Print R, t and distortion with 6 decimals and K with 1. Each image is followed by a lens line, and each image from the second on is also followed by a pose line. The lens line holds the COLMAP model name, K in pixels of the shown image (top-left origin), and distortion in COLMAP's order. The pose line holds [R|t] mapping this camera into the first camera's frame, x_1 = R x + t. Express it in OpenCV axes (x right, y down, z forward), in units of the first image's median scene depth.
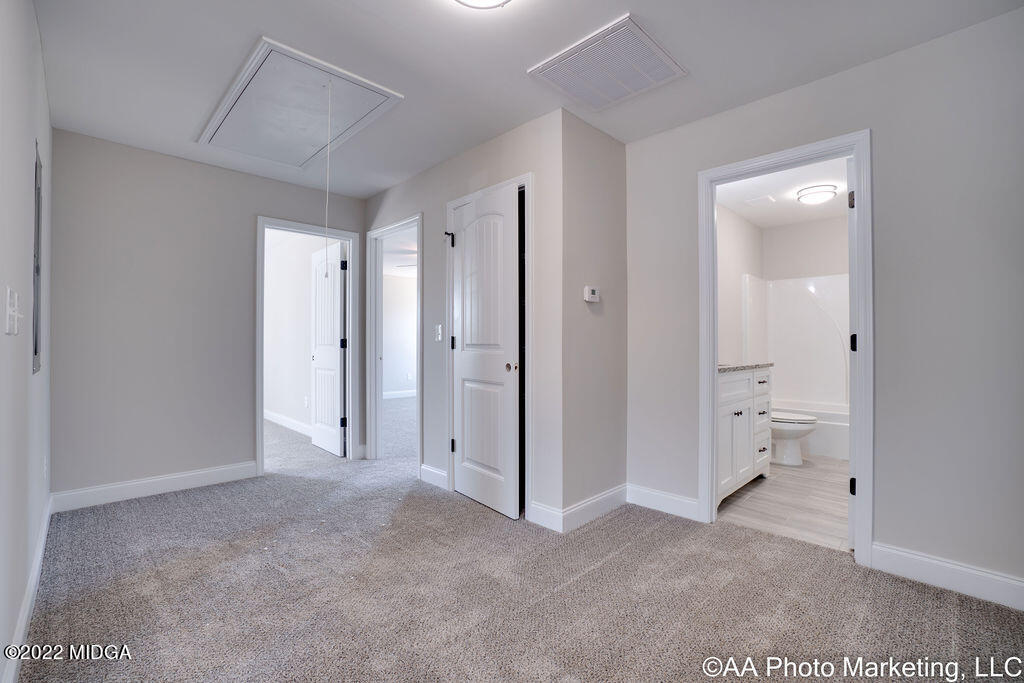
lens RADIAL K [[448.3, 0, 508.8], [0, 448.3, 340.0], [0, 0, 1]] dist [-0.044771, 0.008951]
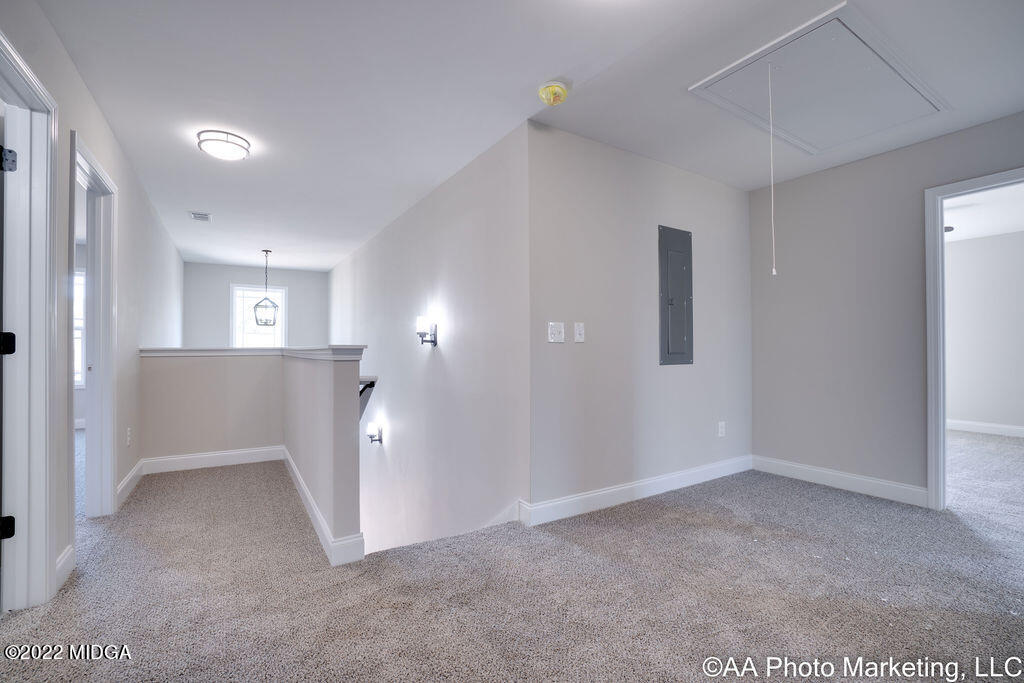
lens RADIAL K [[448.3, 0, 509.0], [0, 448.3, 348.8], [0, 0, 1]] dist [-0.044771, 0.008951]
pose [[-0.219669, -0.000651, -0.975574, 0.521603], [0.009858, 0.999947, -0.002887, 0.010993], [0.975525, -0.010251, -0.219651, 0.570163]]
